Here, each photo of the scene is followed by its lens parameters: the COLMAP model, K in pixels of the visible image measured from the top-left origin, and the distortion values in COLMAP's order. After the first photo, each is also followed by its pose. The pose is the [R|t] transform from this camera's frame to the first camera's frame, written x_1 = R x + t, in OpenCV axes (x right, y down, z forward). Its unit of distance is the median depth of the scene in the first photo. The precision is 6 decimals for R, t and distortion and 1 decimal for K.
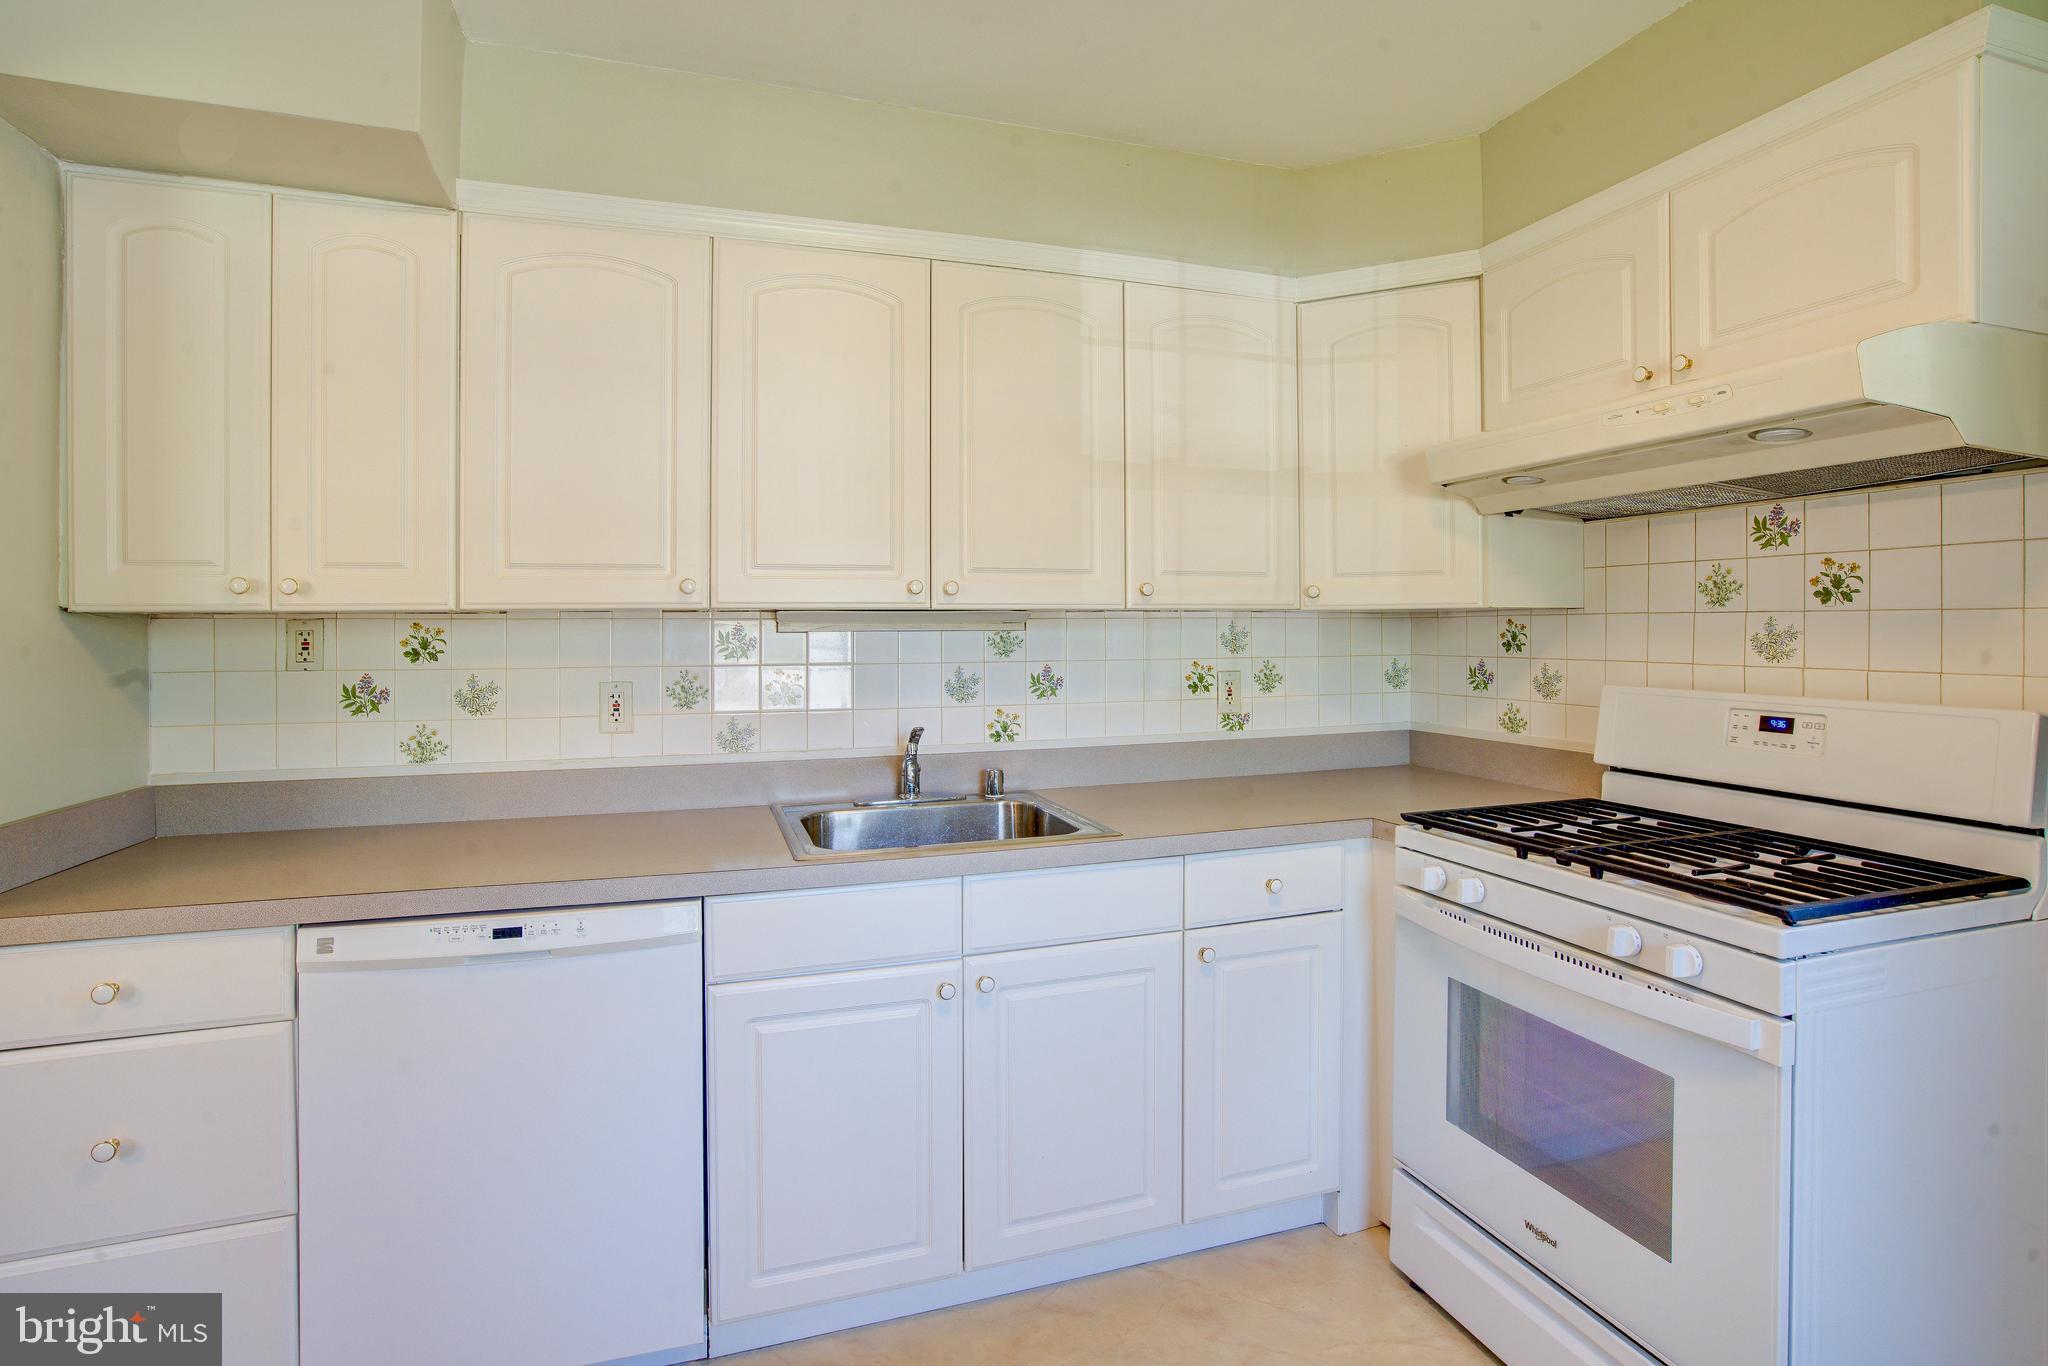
lens RADIAL K [[975.0, 0, 1018.9], [0, 975.0, 630.1], [0, 0, 1]] dist [-0.066973, 0.030139]
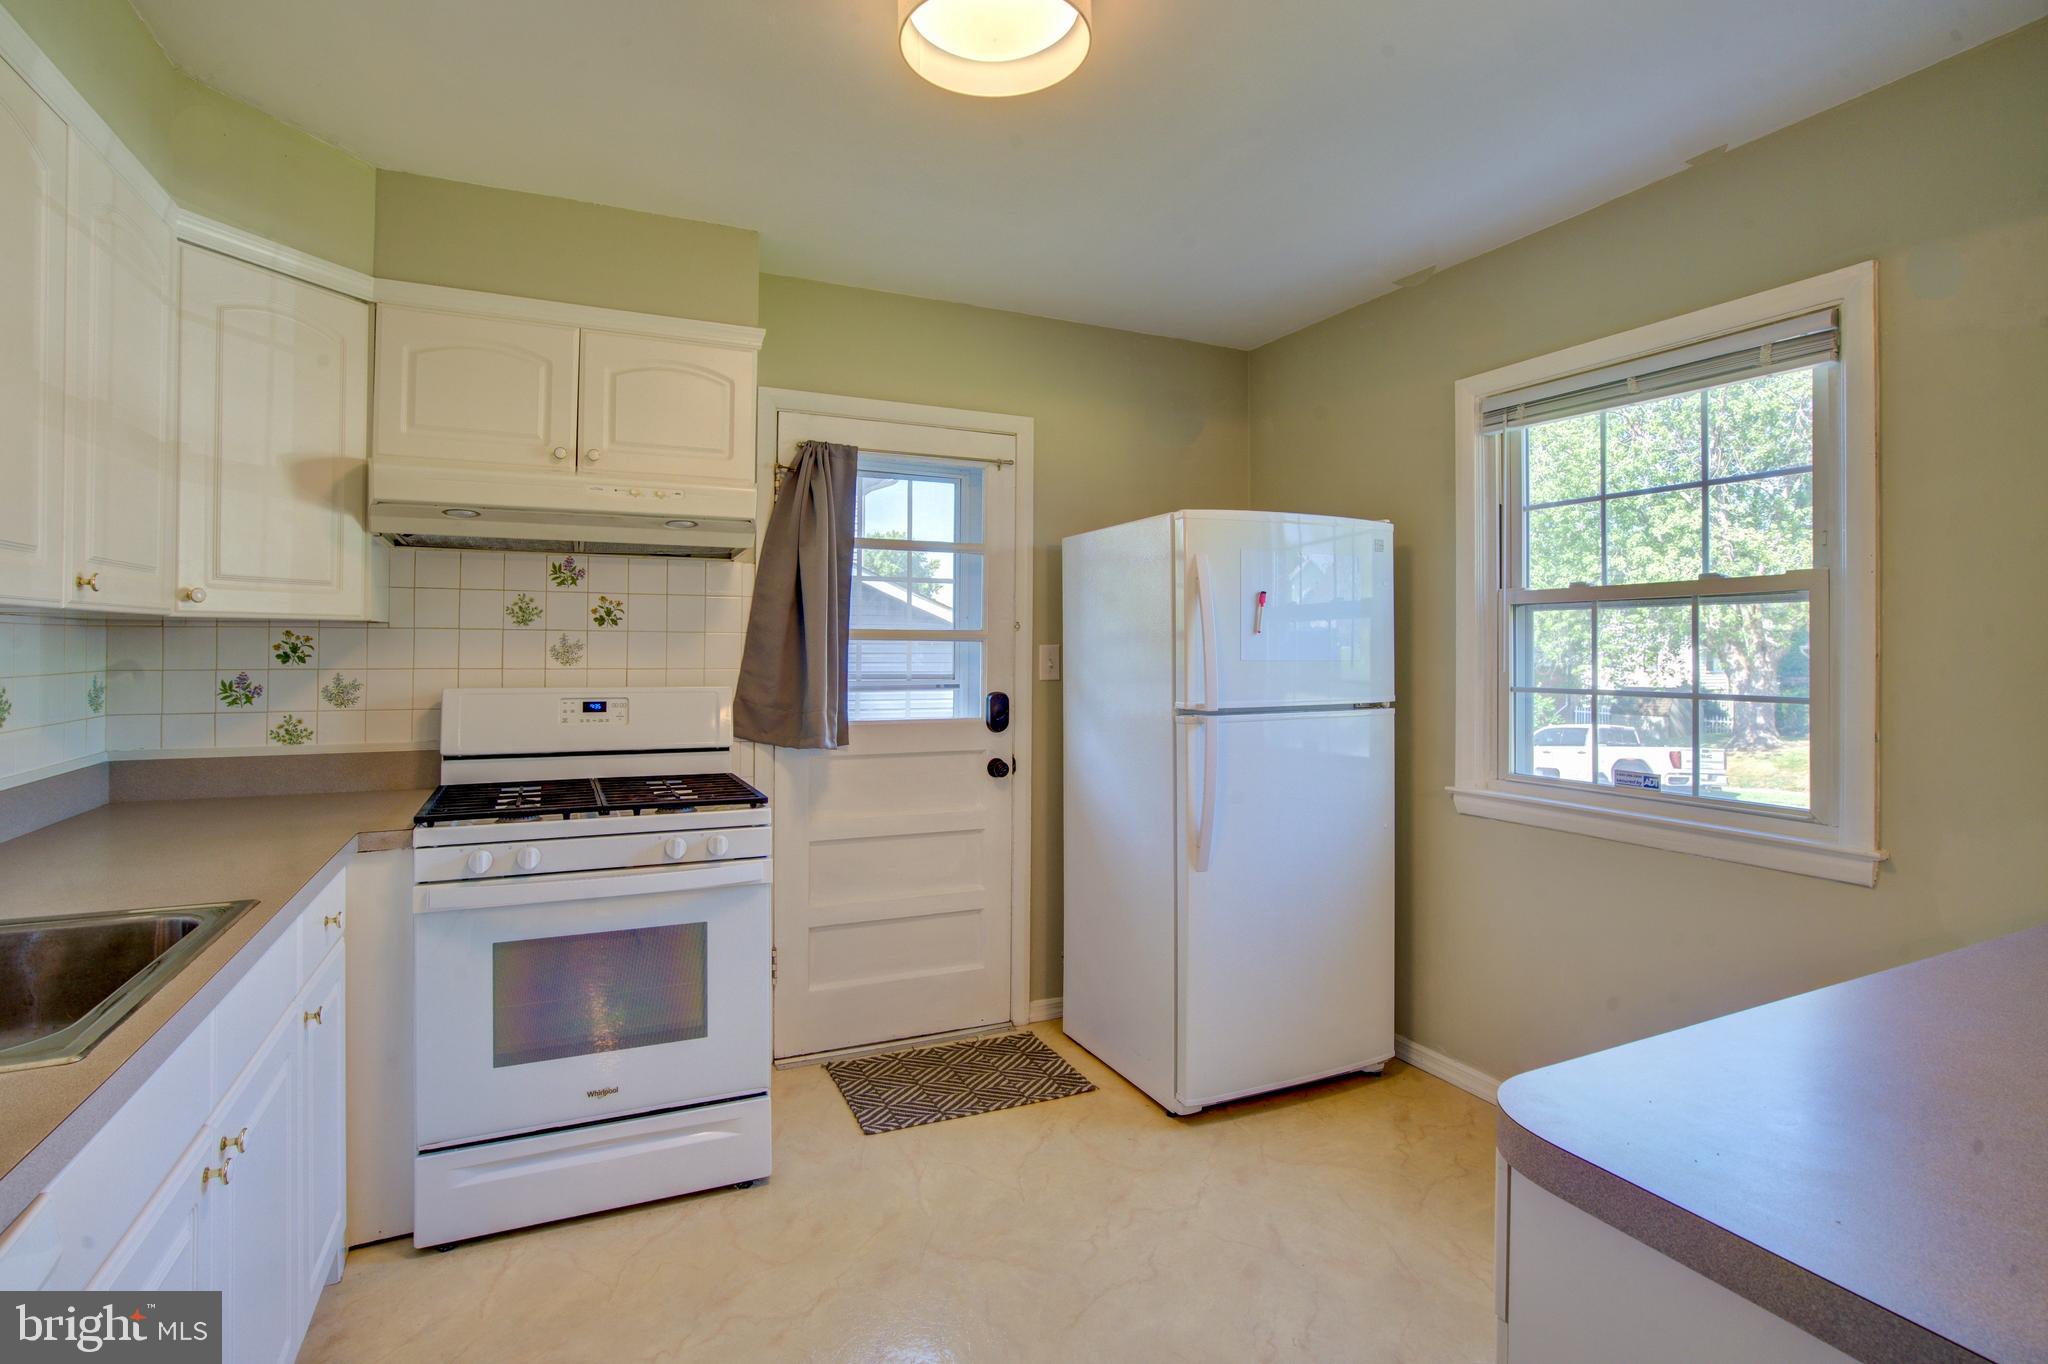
lens RADIAL K [[975.0, 0, 1018.9], [0, 975.0, 629.1], [0, 0, 1]] dist [-0.066973, 0.030139]
pose [[-0.125871, 0.019071, 0.991863, -0.297956], [-0.003877, 0.999798, -0.019715, 0.001884], [-0.992039, -0.006327, -0.125771, 0.201016]]
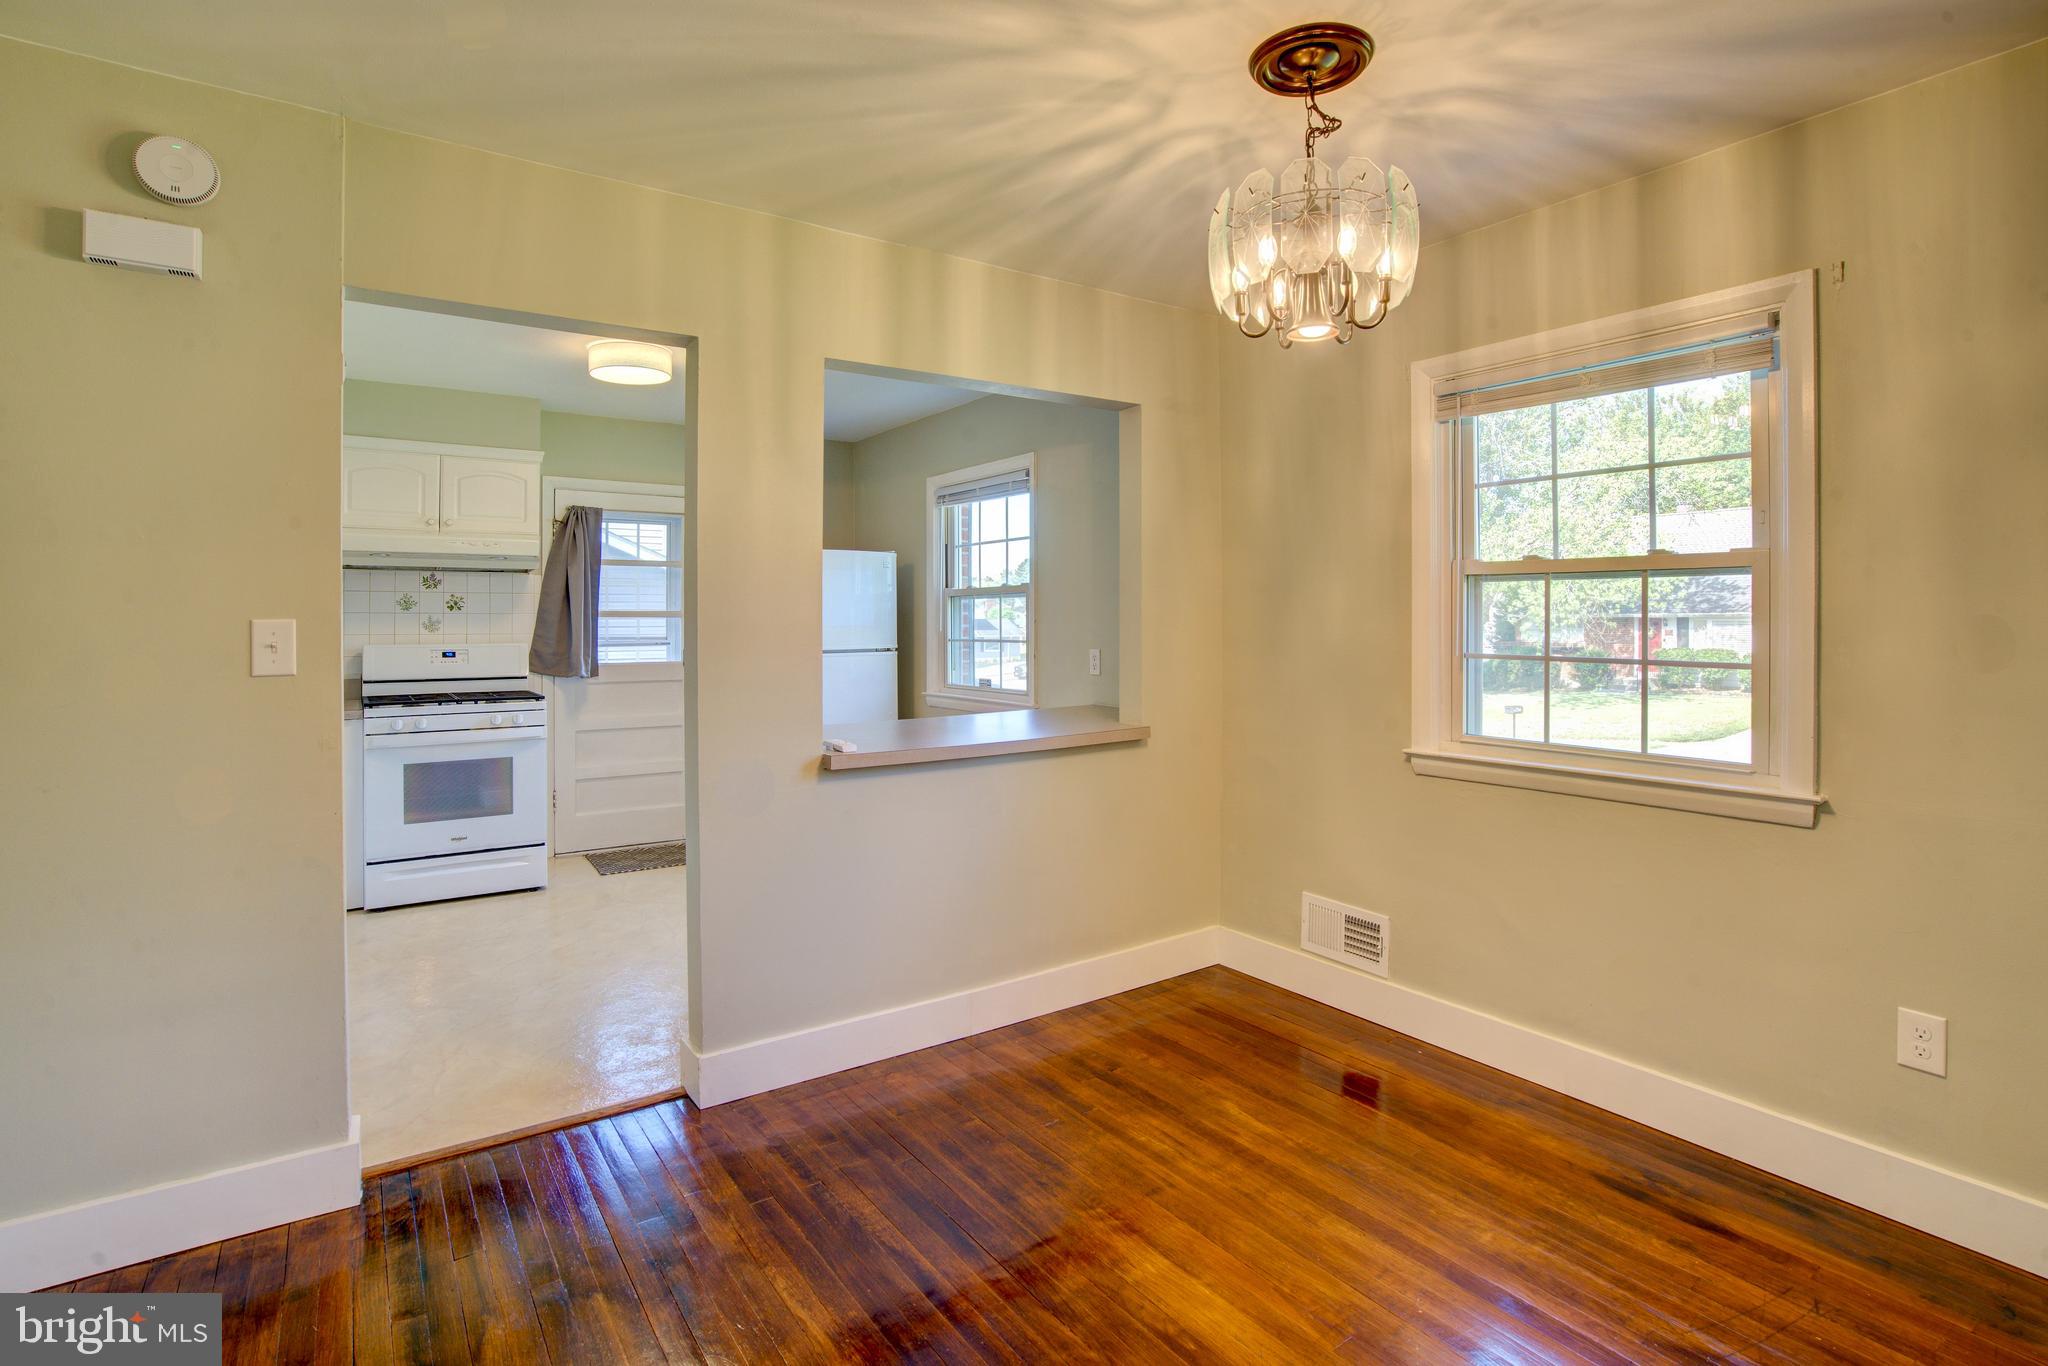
lens RADIAL K [[989.9, 0, 1024.1], [0, 989.9, 608.3], [0, 0, 1]] dist [-0.068717, 0.044718]
pose [[-0.286151, 0.013816, 0.958085, -0.906088], [0.004020, 0.999905, -0.013219, 0.003619], [-0.958176, 0.000069, -0.286179, 0.077890]]
